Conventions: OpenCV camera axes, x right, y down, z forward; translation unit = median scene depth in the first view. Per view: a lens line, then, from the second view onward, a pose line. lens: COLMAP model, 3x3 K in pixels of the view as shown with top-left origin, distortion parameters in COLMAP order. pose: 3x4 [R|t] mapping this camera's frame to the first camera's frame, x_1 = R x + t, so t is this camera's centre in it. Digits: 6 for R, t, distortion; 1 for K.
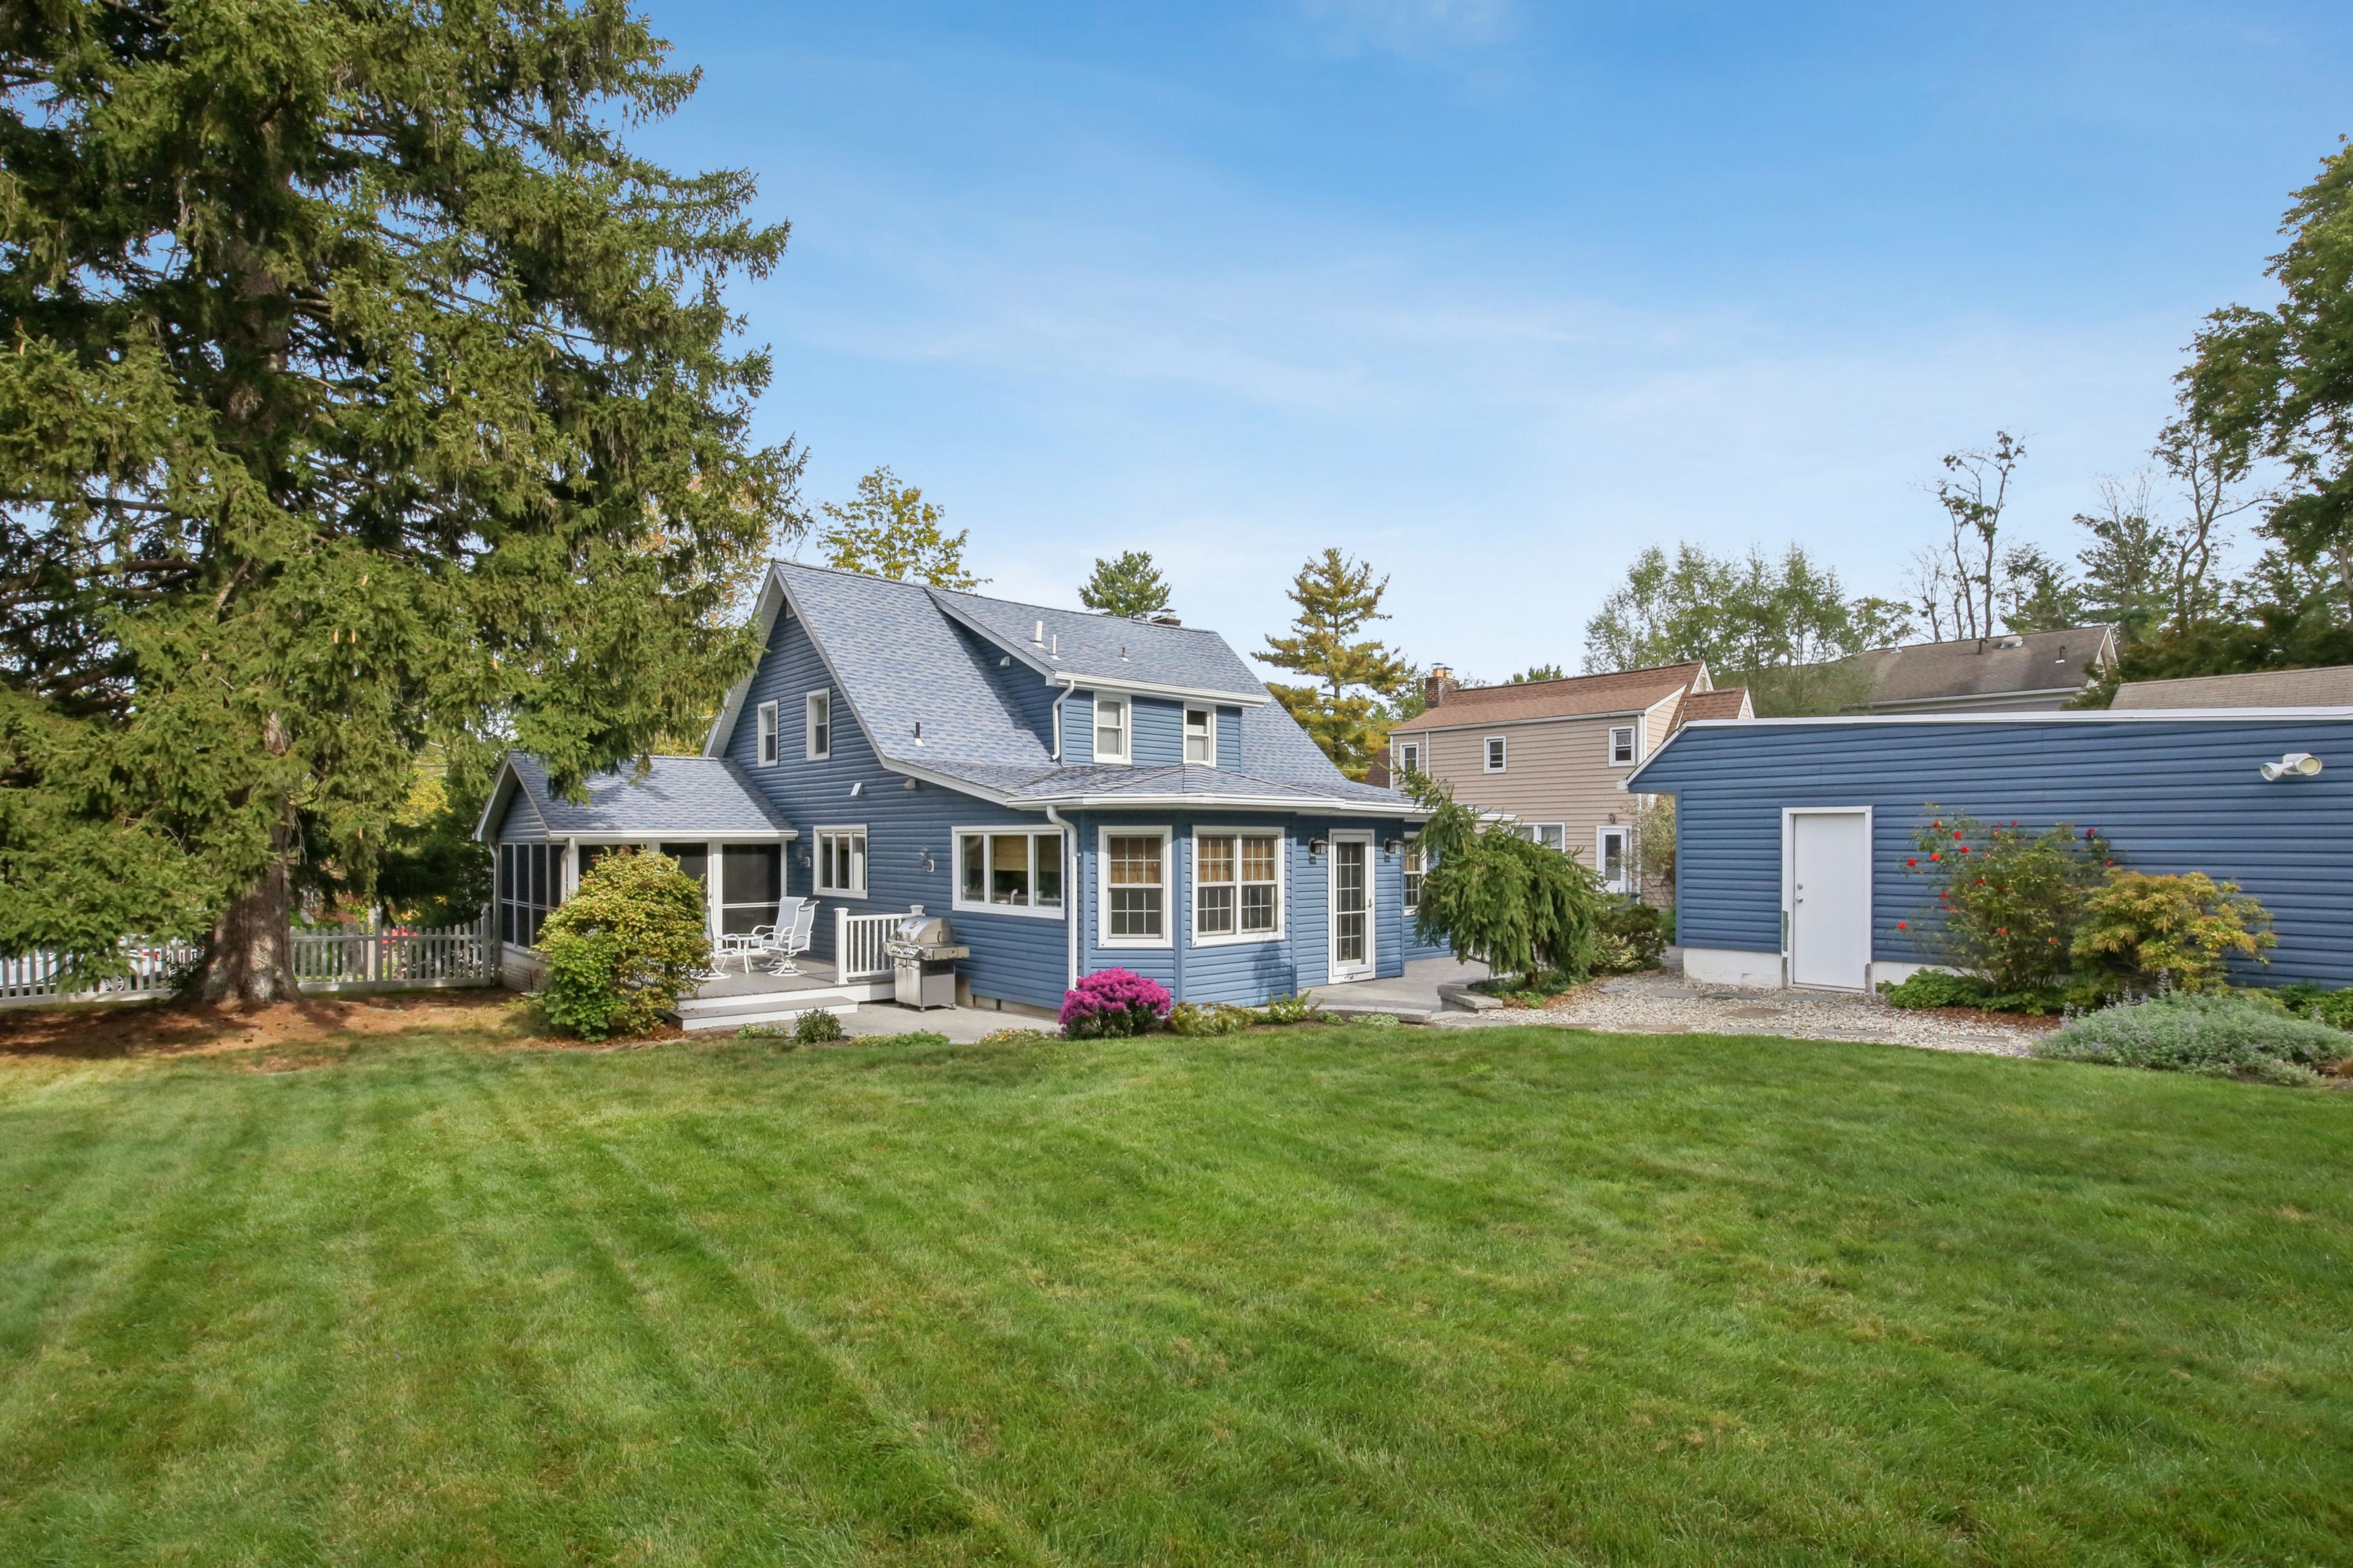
lens RADIAL K [[1160.4, 0, 1166.3], [0, 1160.4, 796.4], [0, 0, 1]] dist [-0.046736, 0.000124]
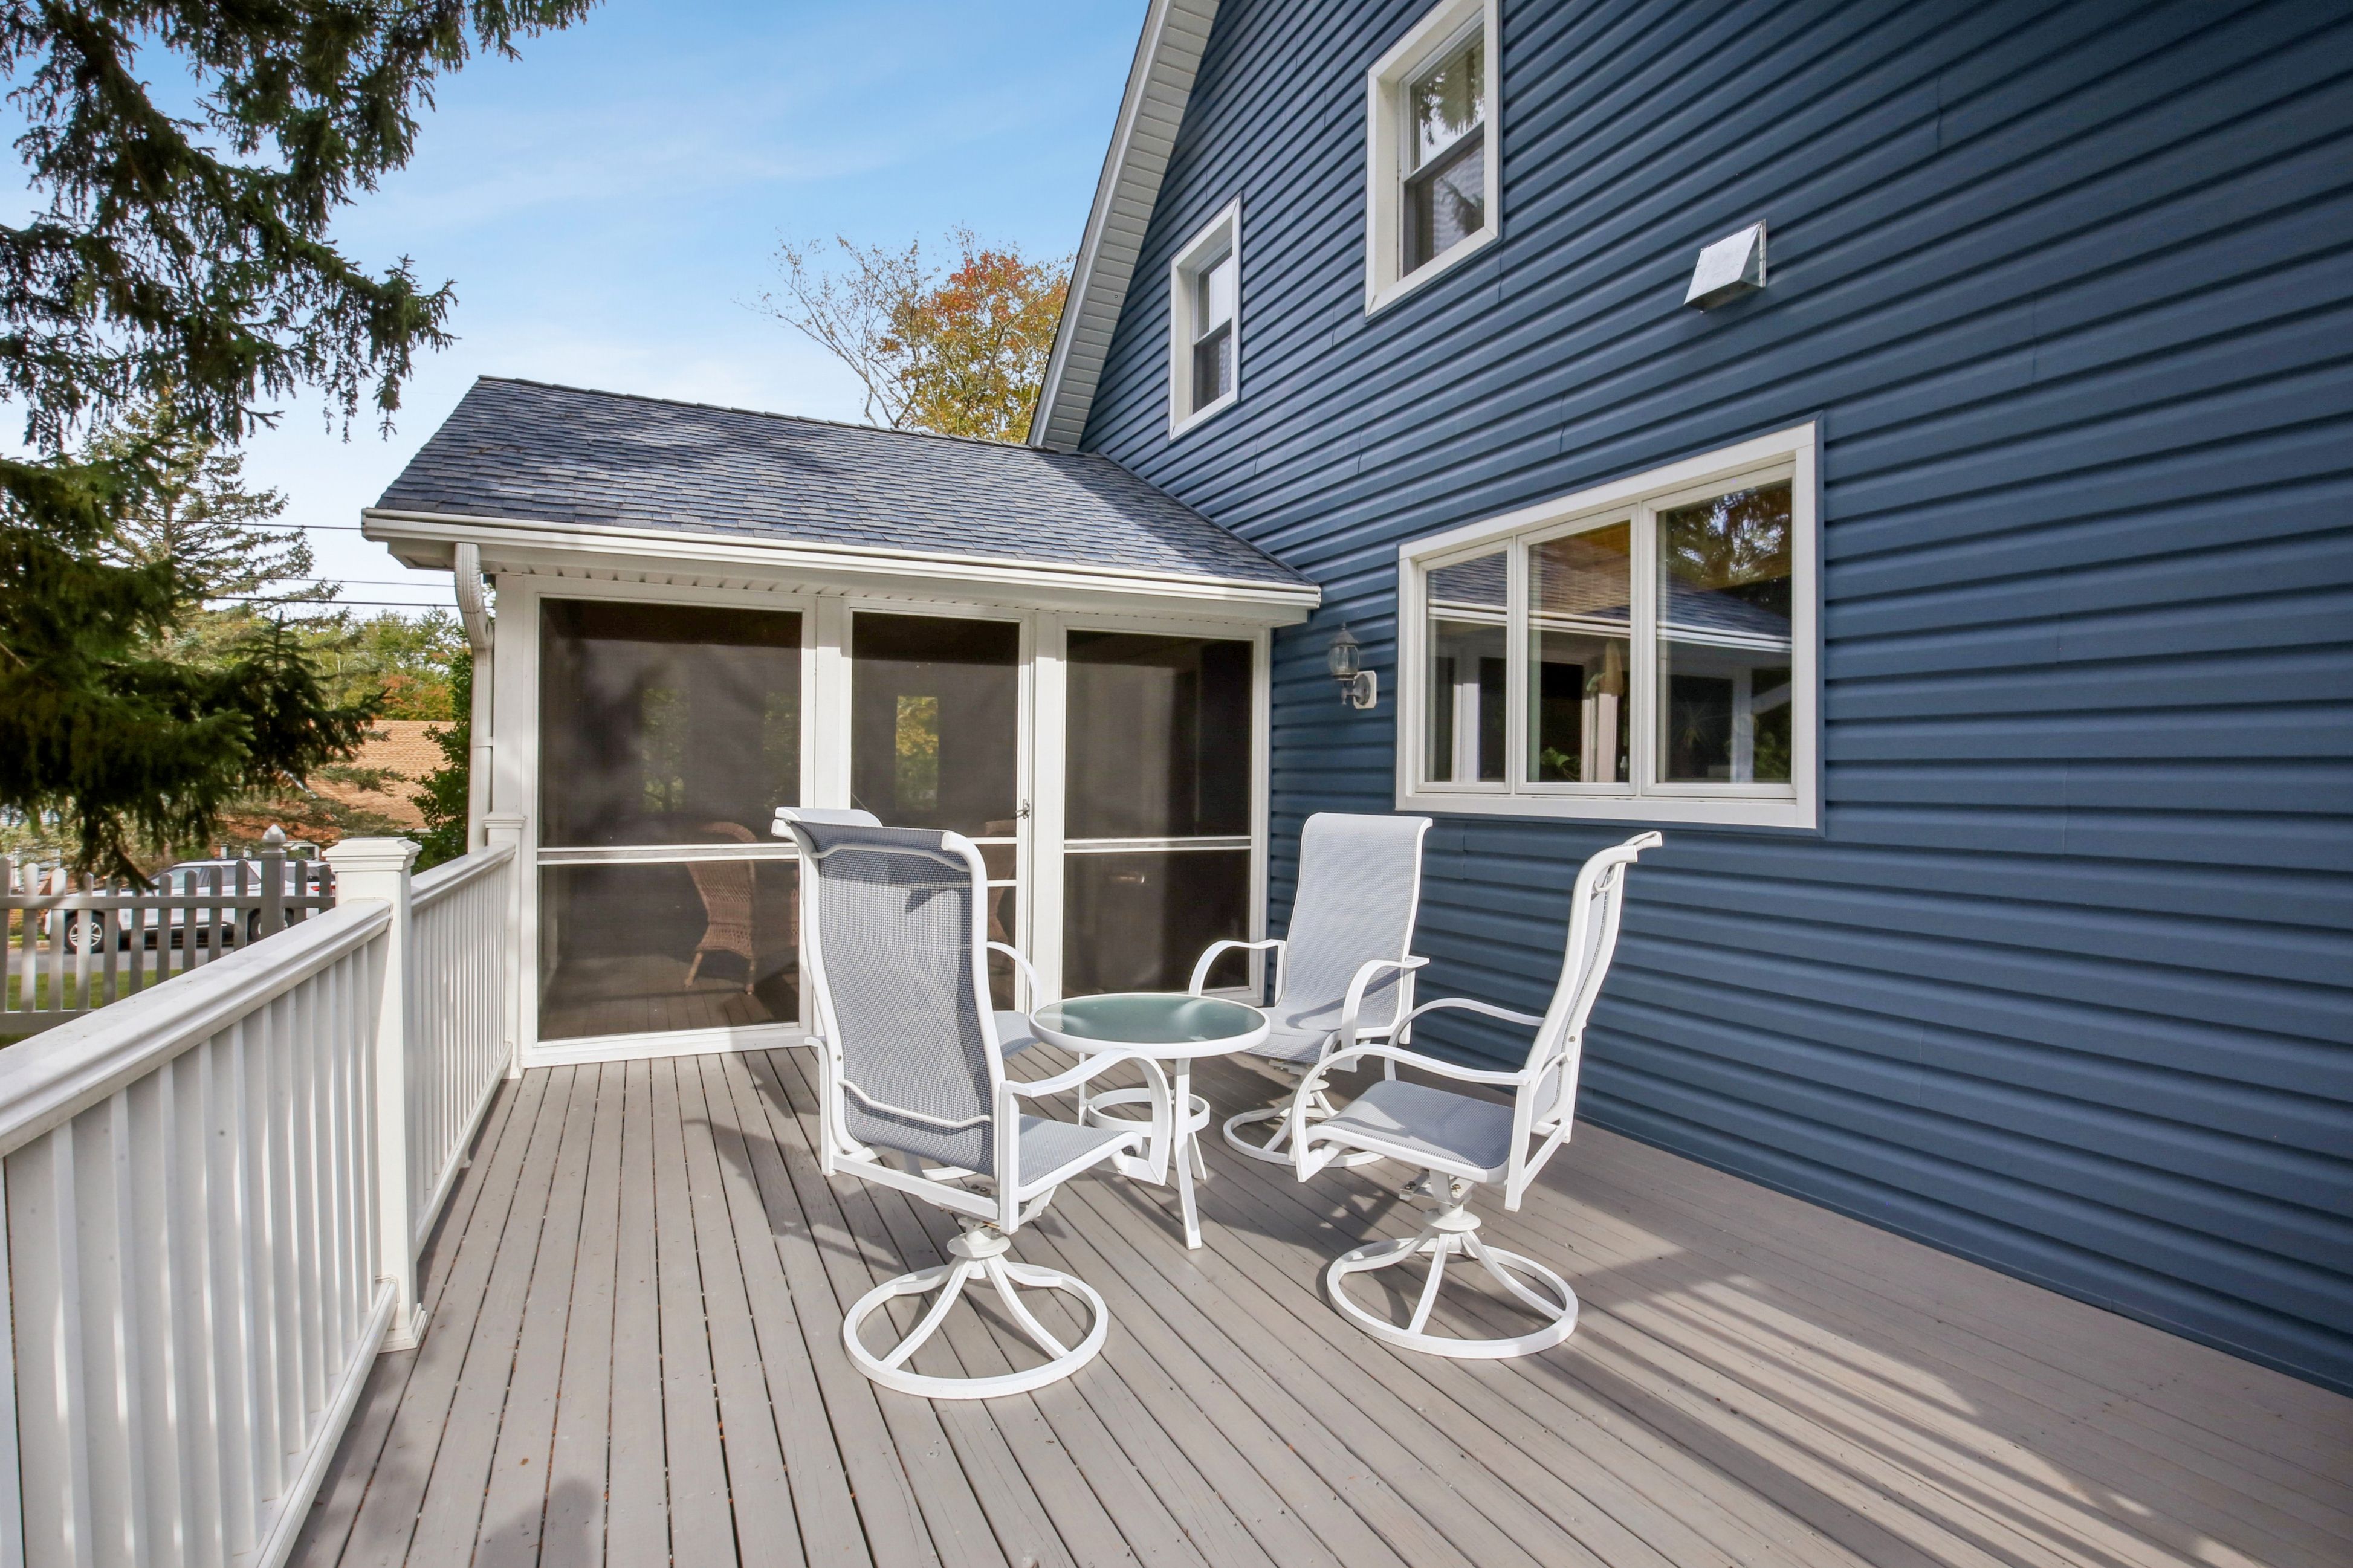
lens RADIAL K [[1128.1, 0, 1137.3], [0, 1128.1, 772.1], [0, 0, 1]] dist [-0.040909, 0.004653]
pose [[0.955840, 0.005055, -0.293845, -0.286992], [0.004491, 0.999484, 0.031804, 0.067918], [0.293854, -0.031719, 0.955324, 0.738934]]
